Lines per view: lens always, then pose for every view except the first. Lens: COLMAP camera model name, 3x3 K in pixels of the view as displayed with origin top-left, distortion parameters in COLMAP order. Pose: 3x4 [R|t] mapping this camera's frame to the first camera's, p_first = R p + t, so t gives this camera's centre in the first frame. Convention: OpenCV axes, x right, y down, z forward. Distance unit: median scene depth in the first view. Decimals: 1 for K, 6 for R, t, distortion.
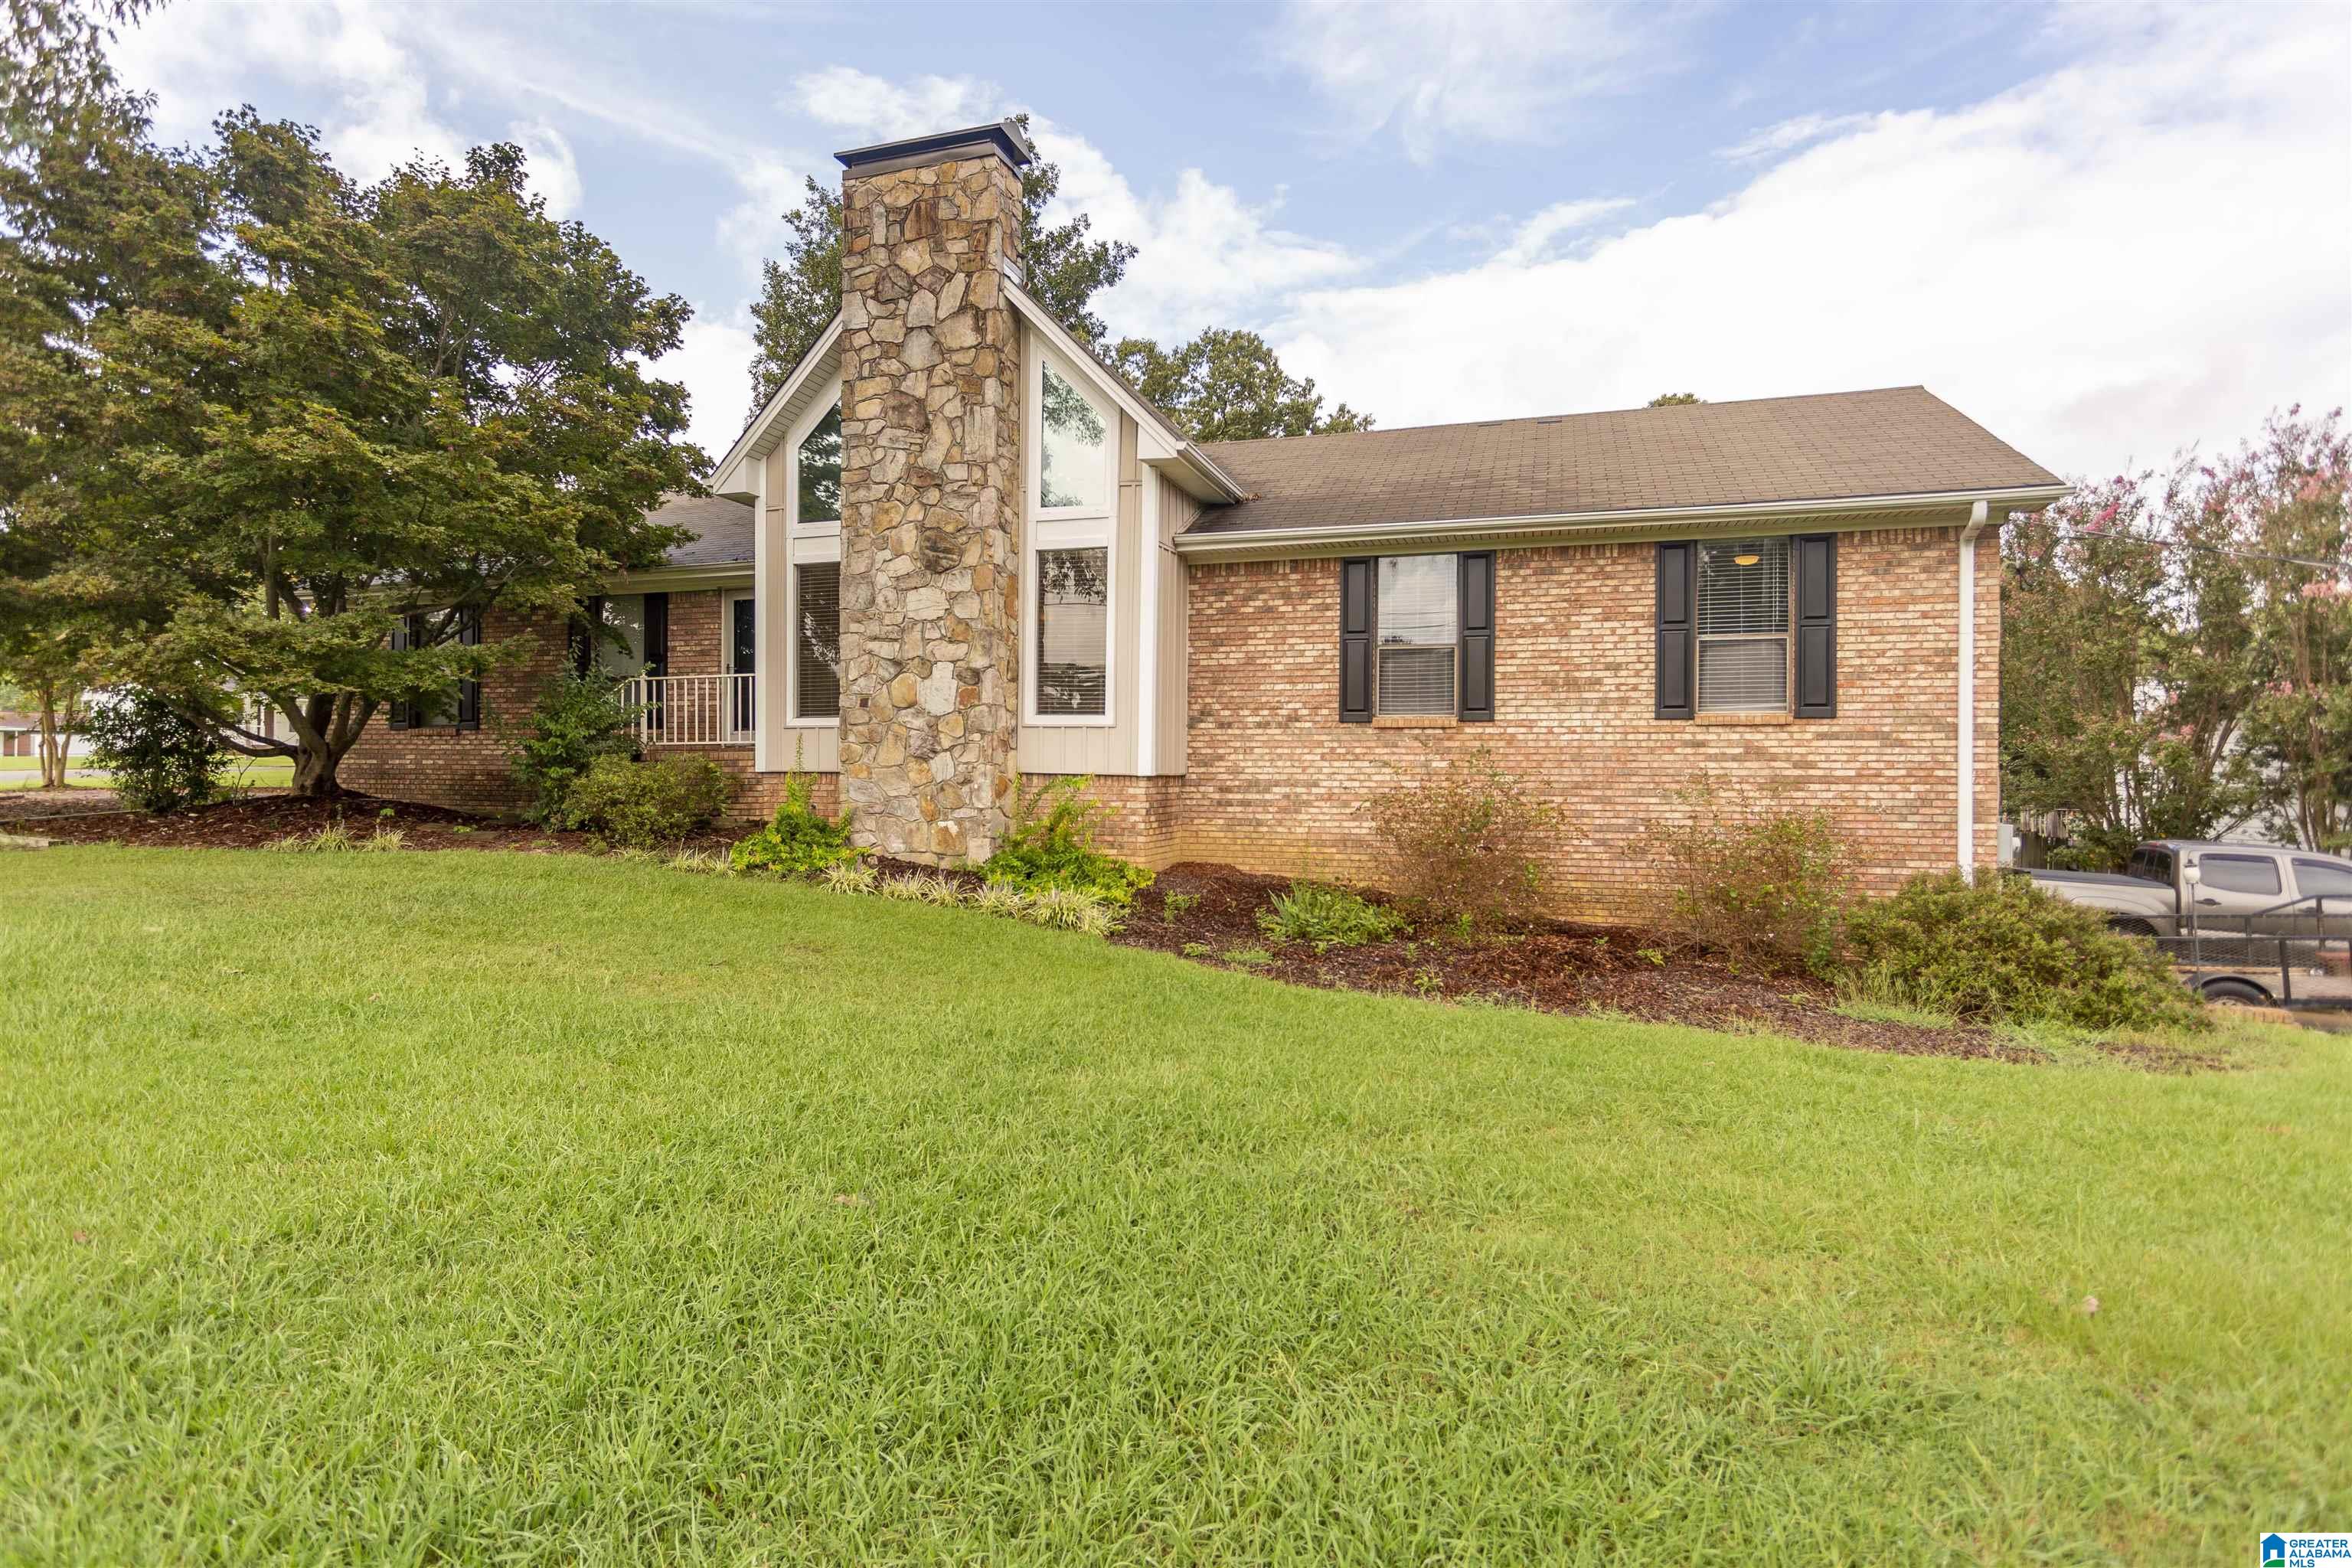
lens RADIAL K [[1252.0, 0, 1177.5], [0, 1252.0, 760.6], [0, 0, 1]] dist [-0.000724, 0.001677]
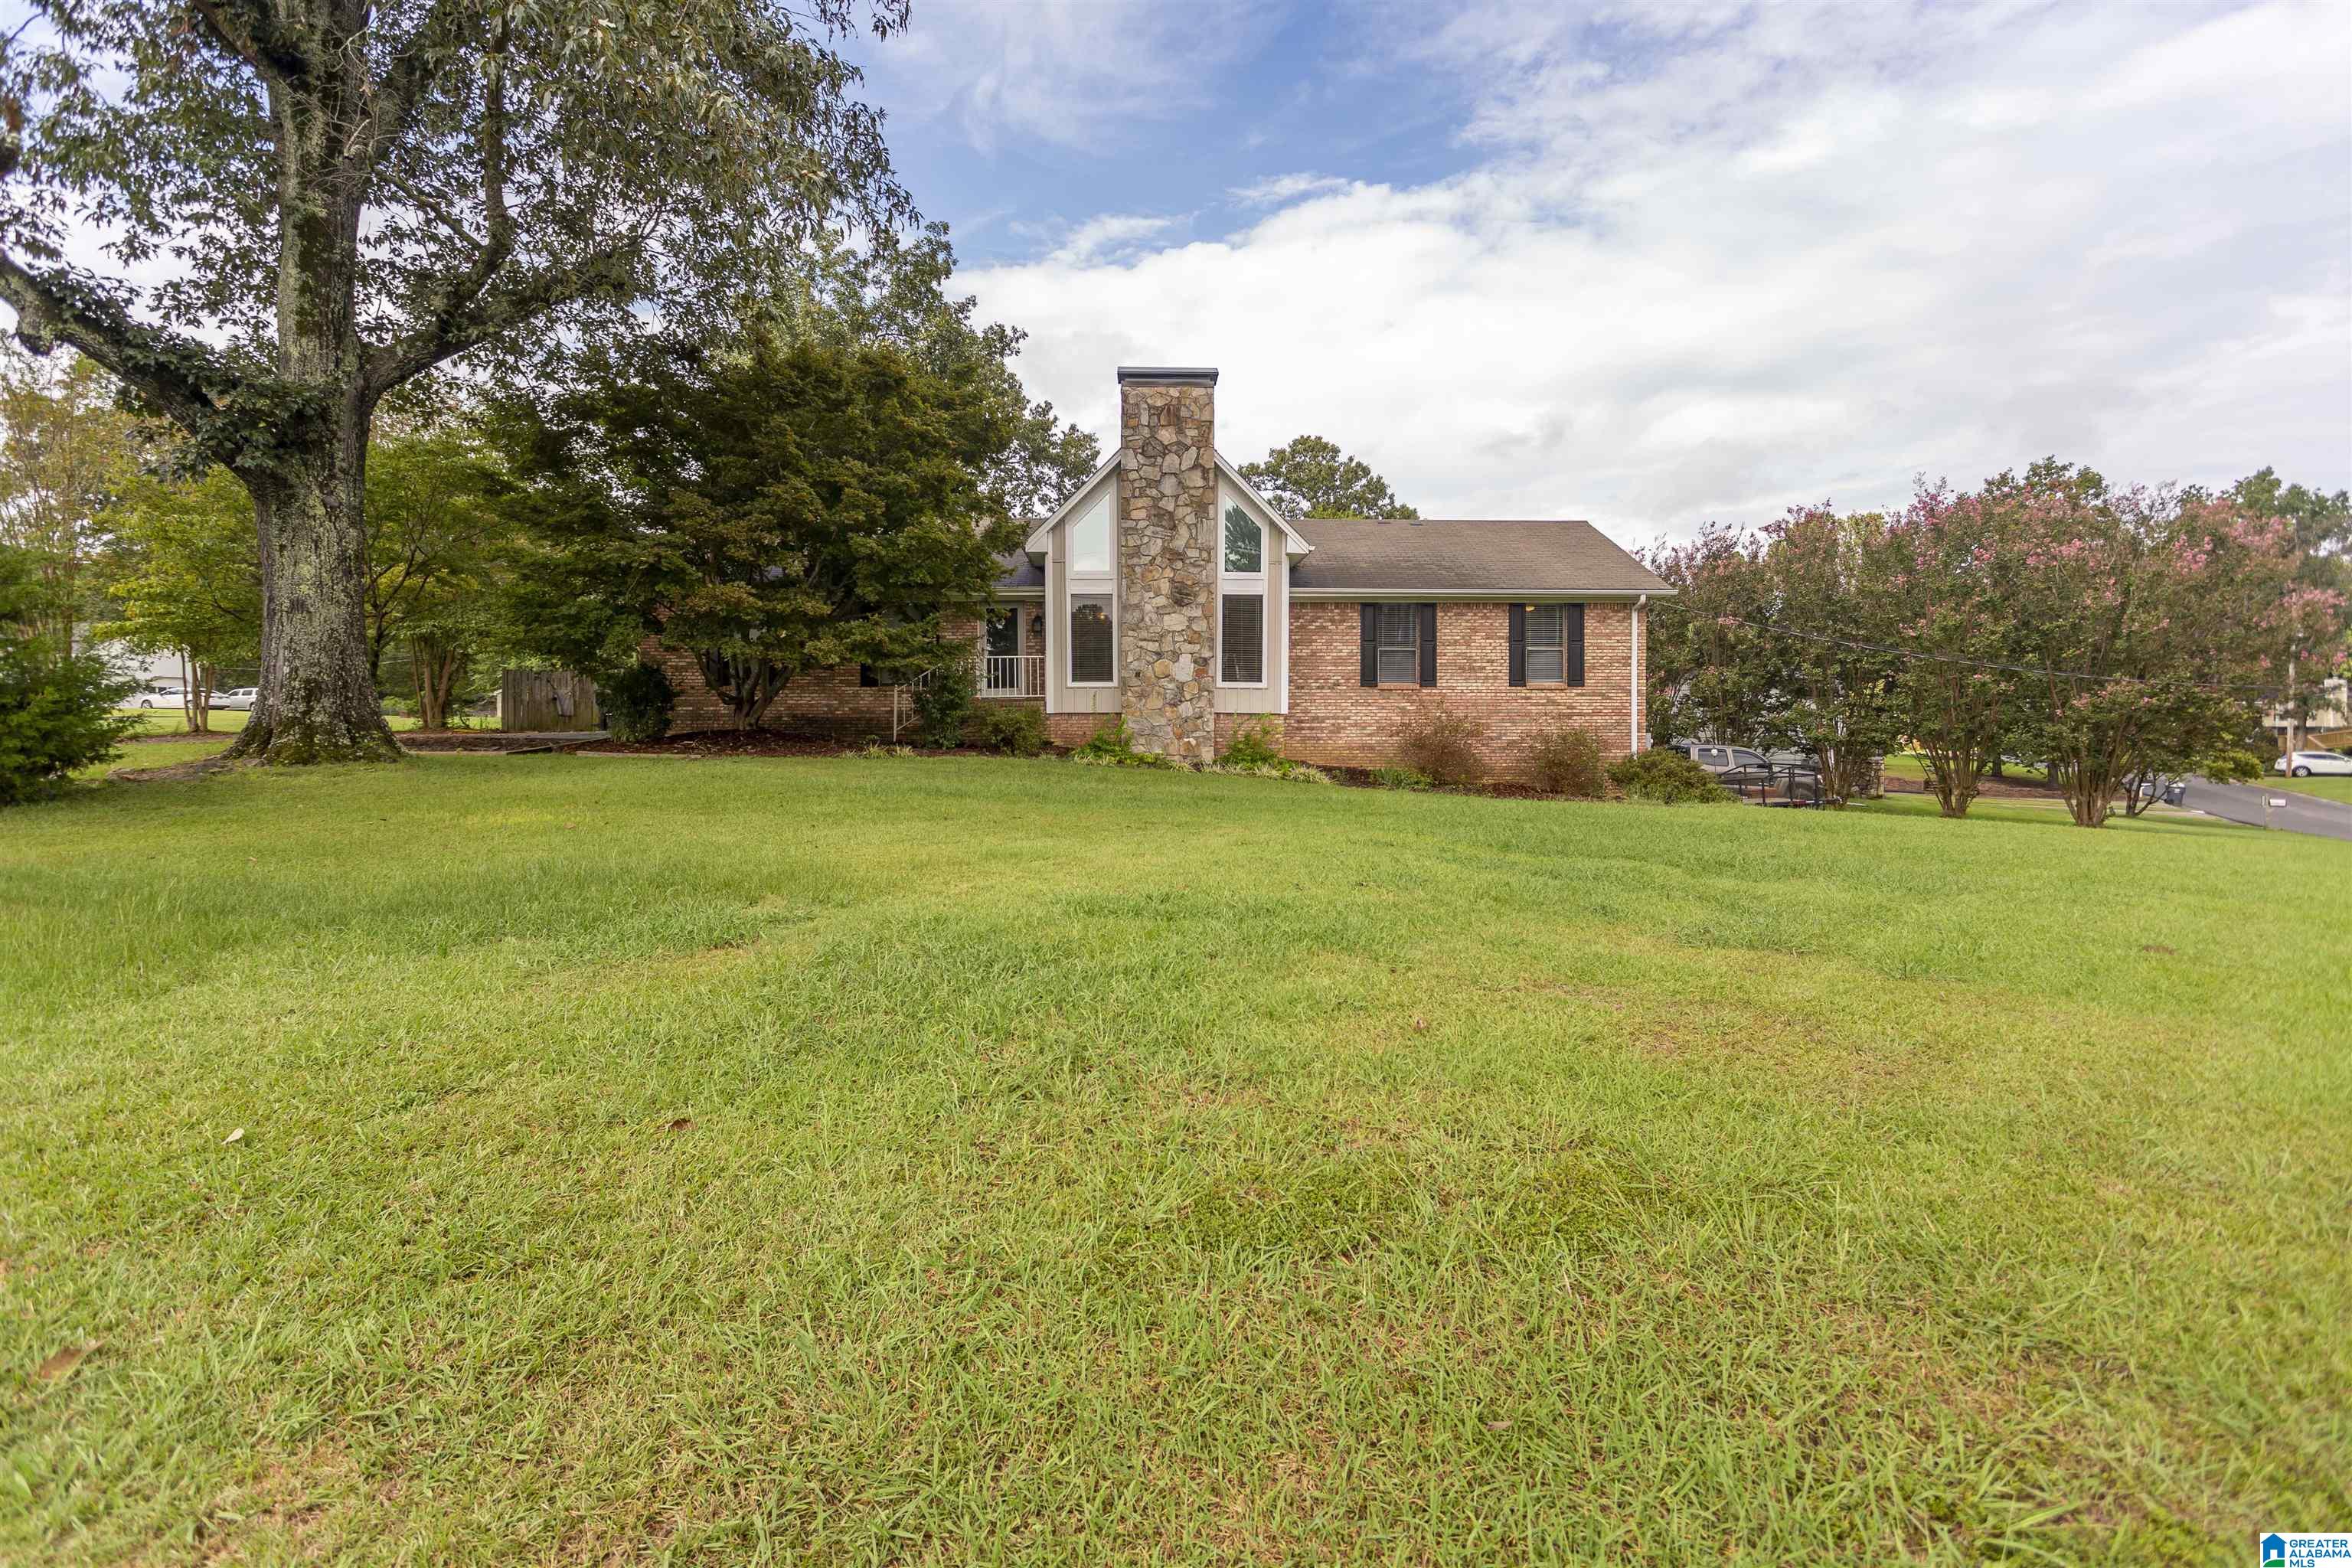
lens RADIAL K [[1137.3, 0, 1193.8], [0, 1137.3, 699.6], [0, 0, 1]] dist [0.000951, 0.003749]
pose [[0.933316, 0.000057, 0.359056, -0.784063], [0.000814, 0.999997, -0.002275, -0.006170], [-0.359055, 0.002415, 0.933313, -0.591736]]
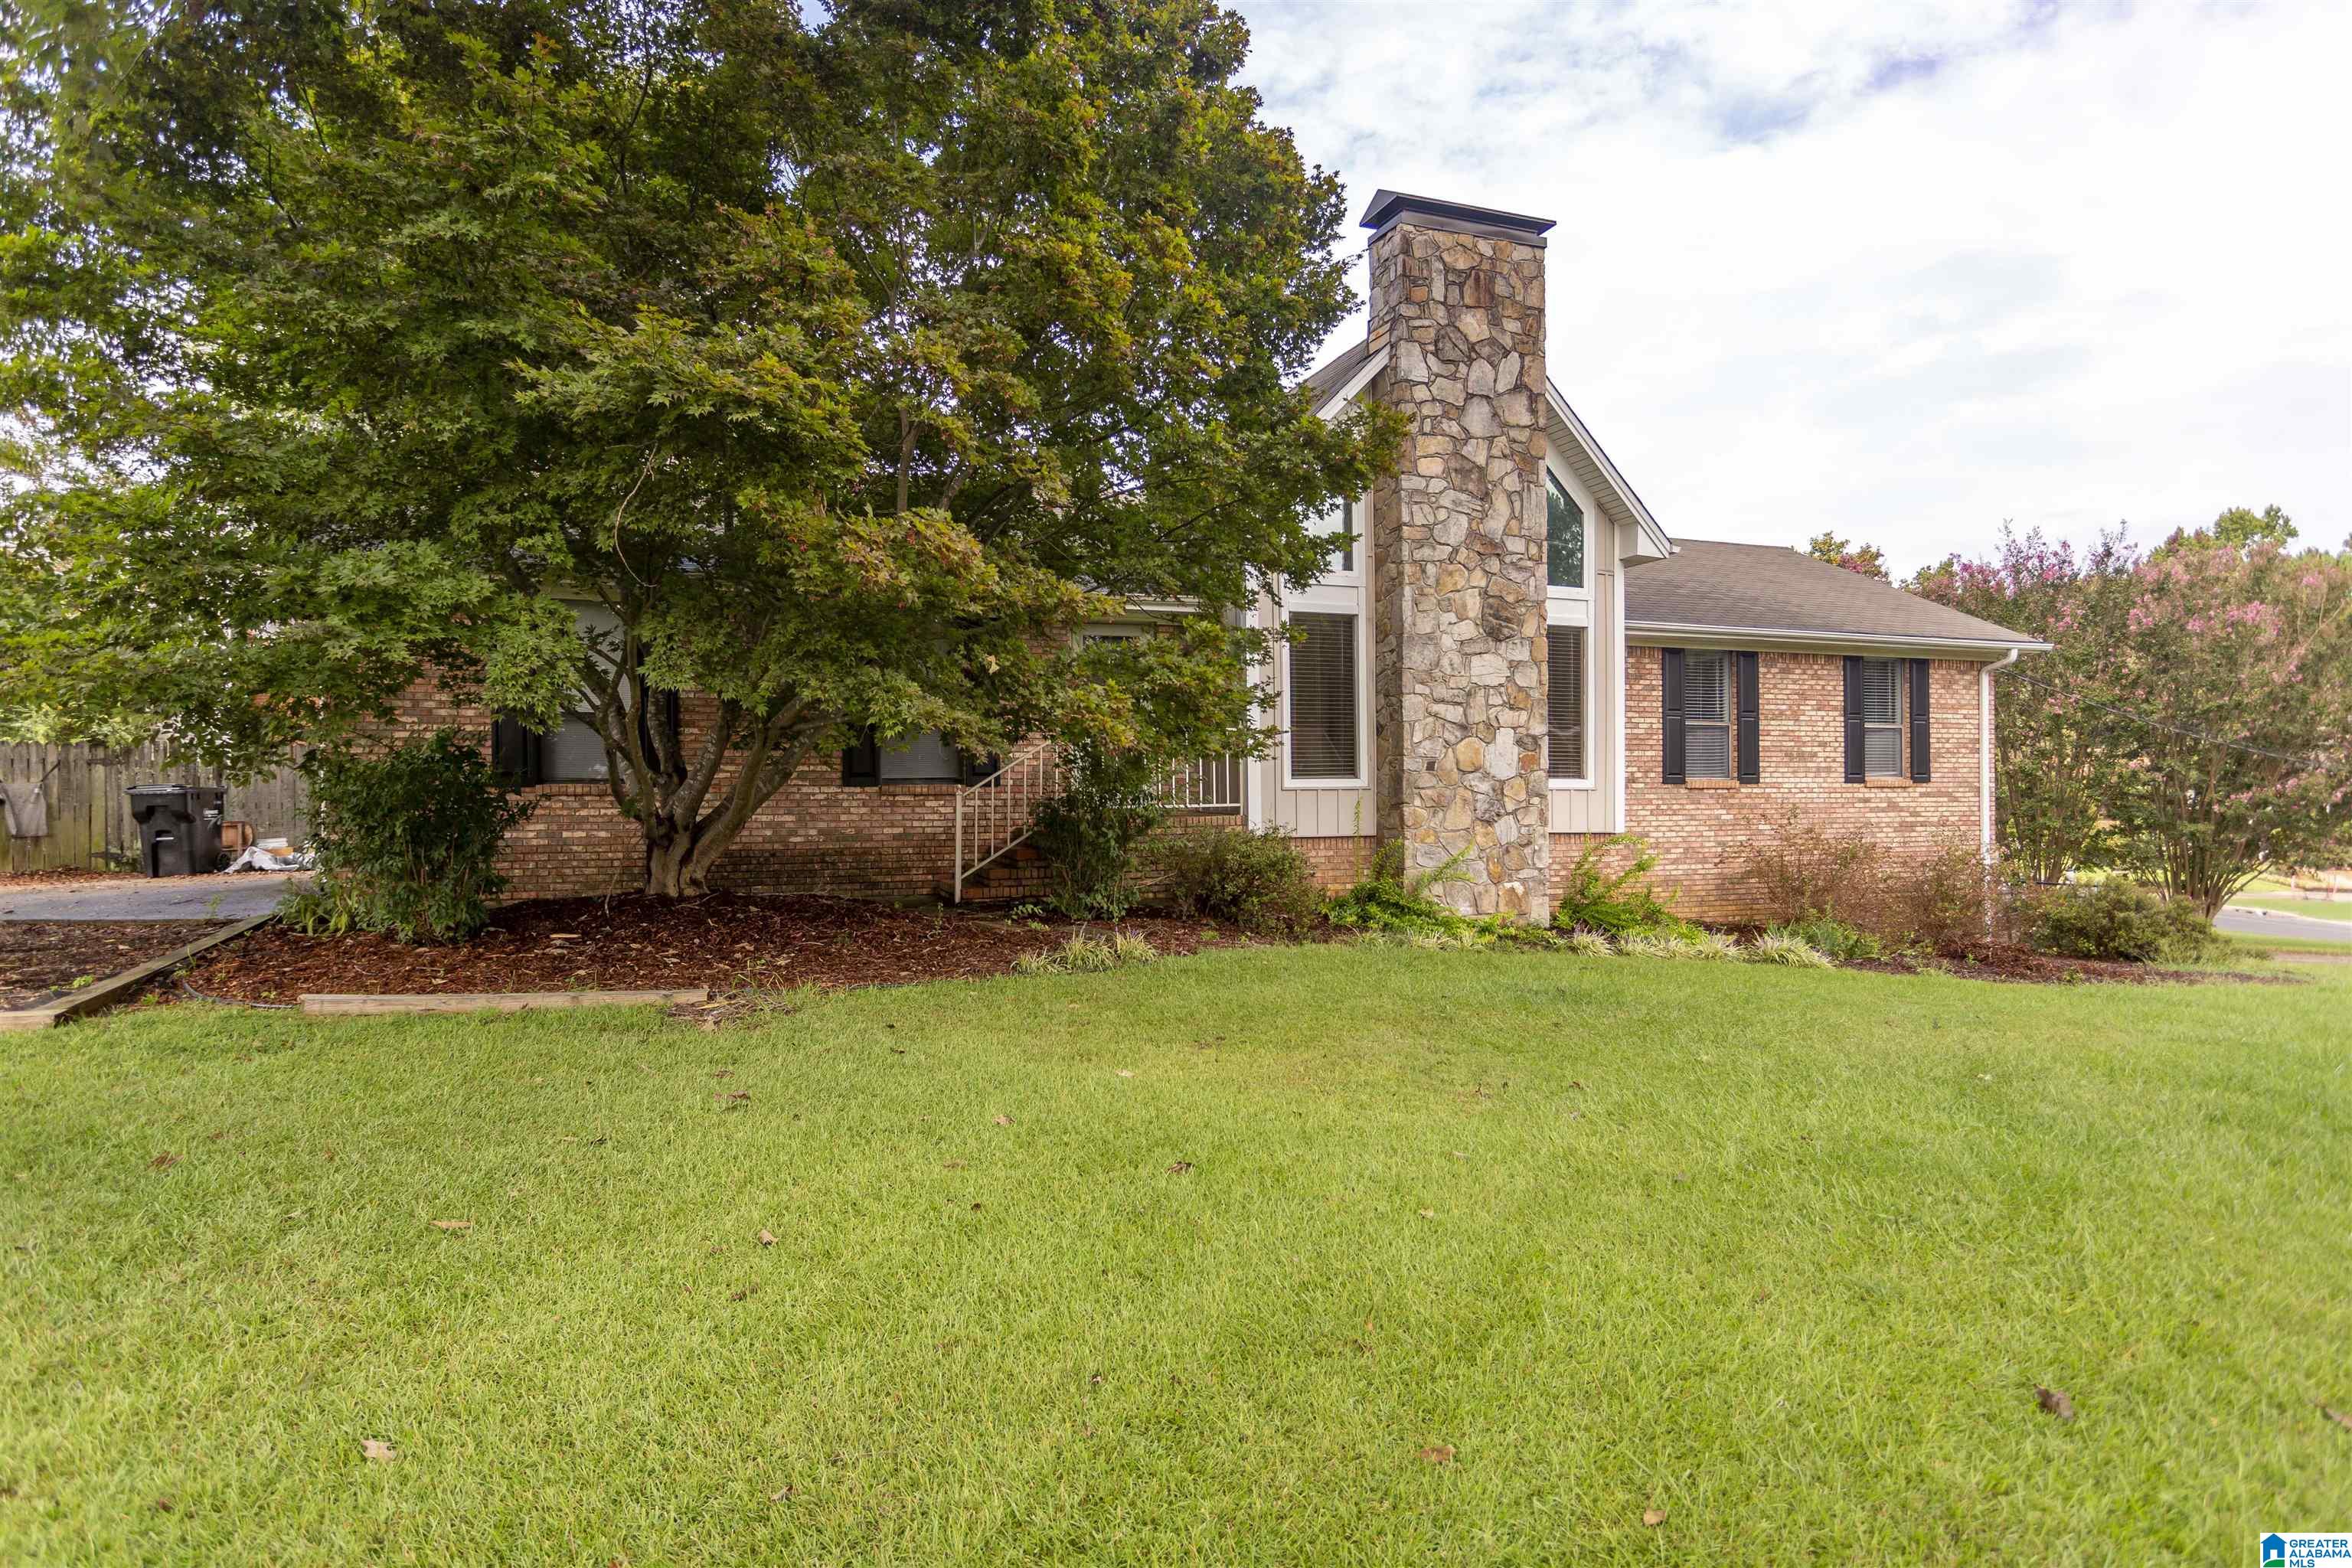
lens RADIAL K [[1252.0, 0, 1160.3], [0, 1252.0, 794.5], [0, 0, 1]] dist [-0.000724, 0.001677]
pose [[0.779866, -0.009192, 0.625879, -1.049322], [0.002377, 0.999928, 0.011724, -0.036477], [-0.625942, -0.007656, 0.779832, 0.372642]]
